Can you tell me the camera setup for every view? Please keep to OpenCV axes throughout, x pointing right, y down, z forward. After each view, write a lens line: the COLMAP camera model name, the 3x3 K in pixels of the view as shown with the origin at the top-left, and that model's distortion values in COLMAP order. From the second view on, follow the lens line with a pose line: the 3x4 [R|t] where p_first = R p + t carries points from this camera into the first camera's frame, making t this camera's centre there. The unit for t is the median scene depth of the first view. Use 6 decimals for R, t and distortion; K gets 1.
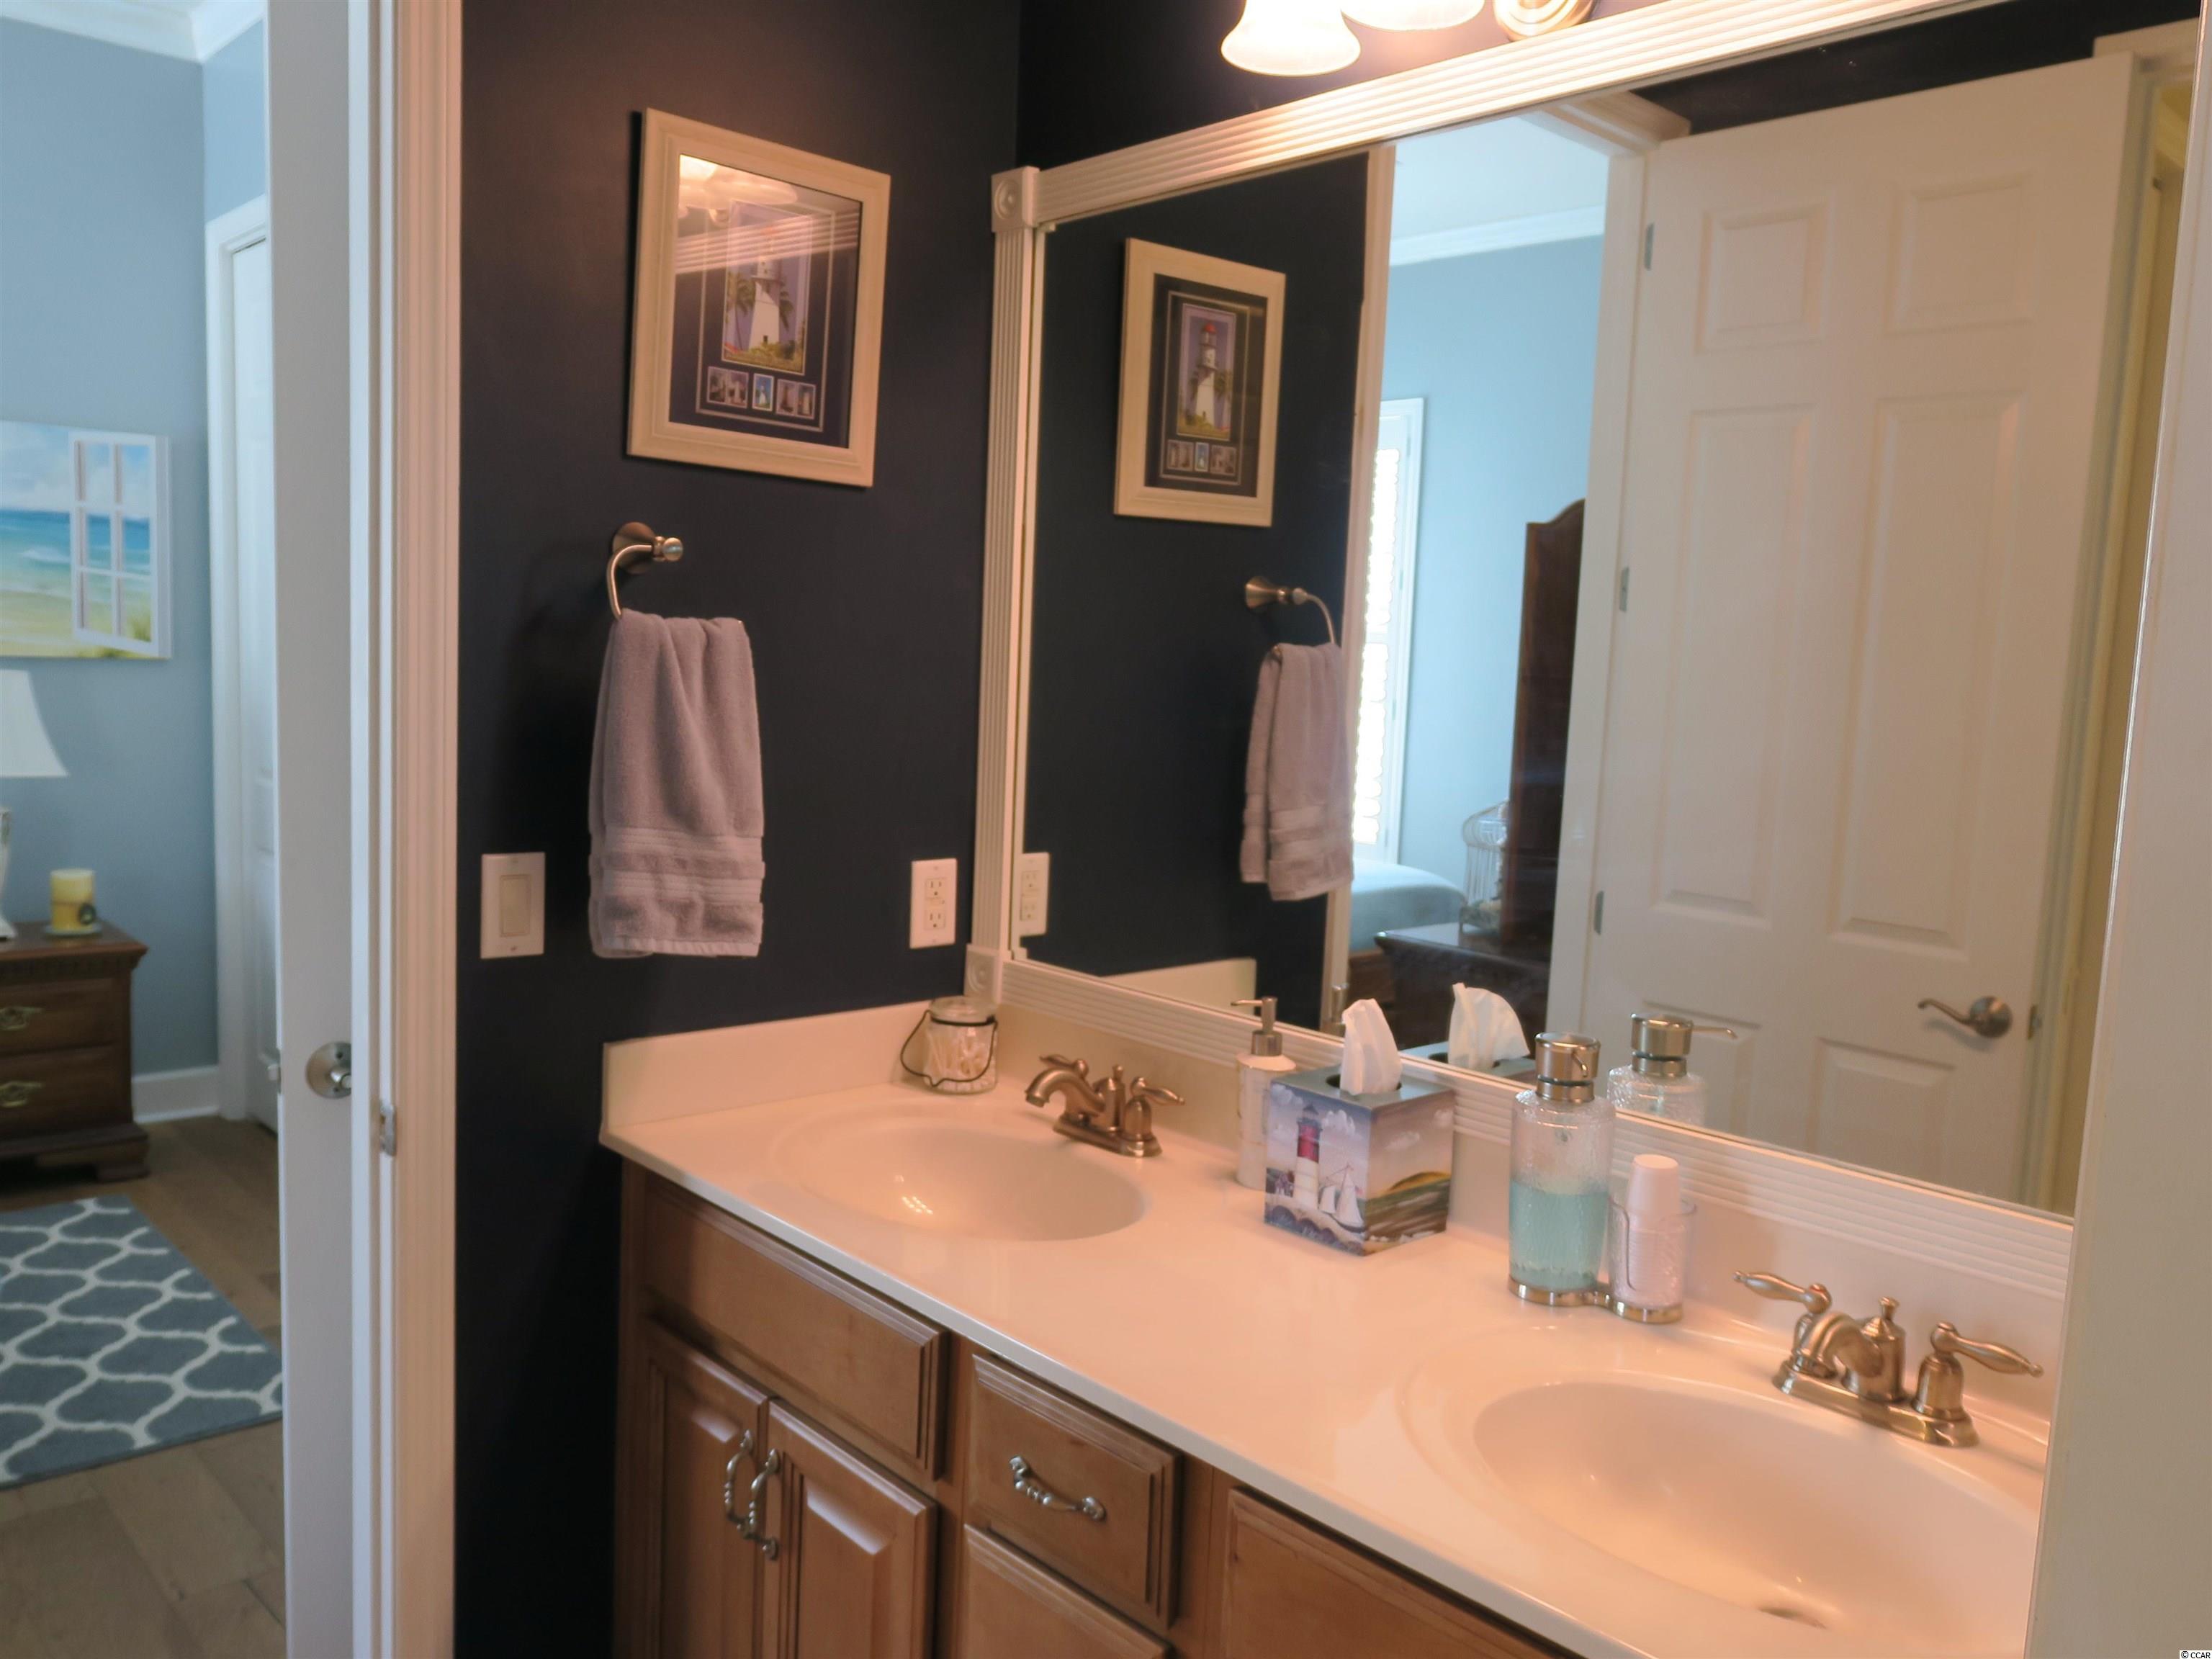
lens RADIAL K [[1728.4, 0, 1103.5], [0, 1728.4, 833.4], [0, 0, 1]] dist [-0.015395, 0.006011]
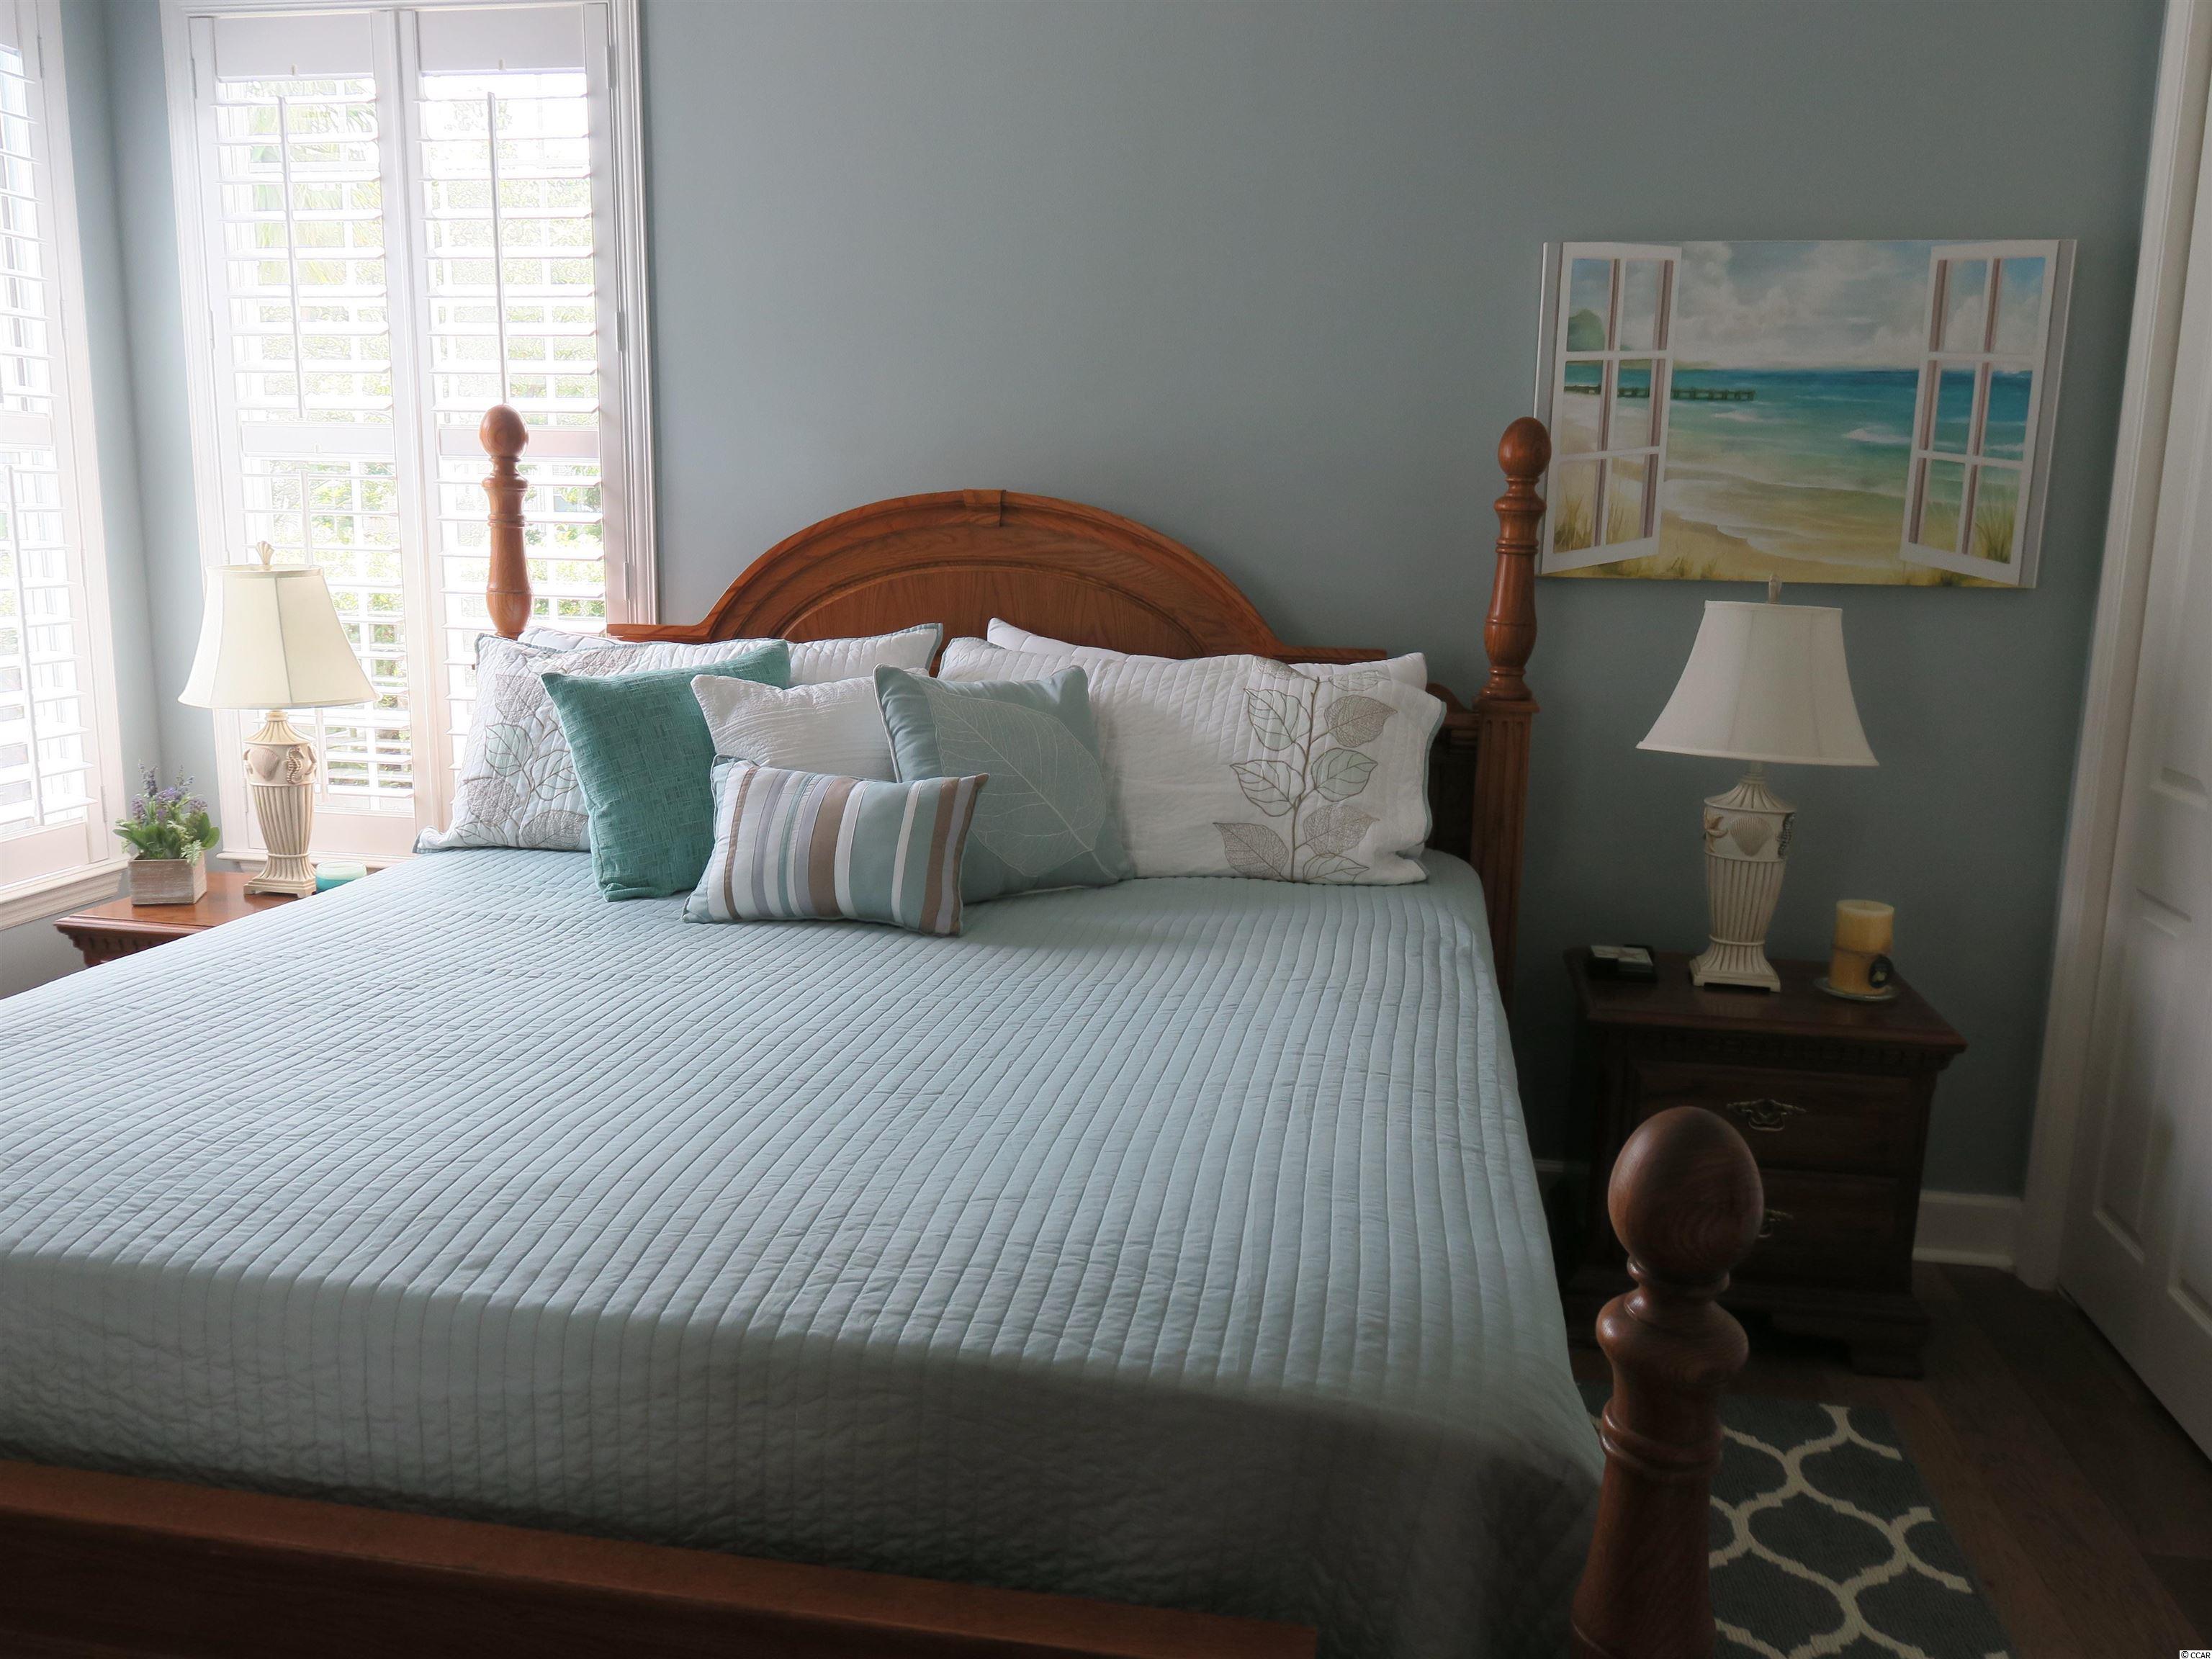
lens RADIAL K [[1728.4, 0, 1106.2], [0, 1728.4, 831.1], [0, 0, 1]] dist [-0.015395, 0.006011]
pose [[0.616153, 0.117873, -0.778756, -0.250812], [-0.076589, 0.993019, 0.089706, -0.043399], [0.783894, 0.004371, 0.620880, 0.333743]]
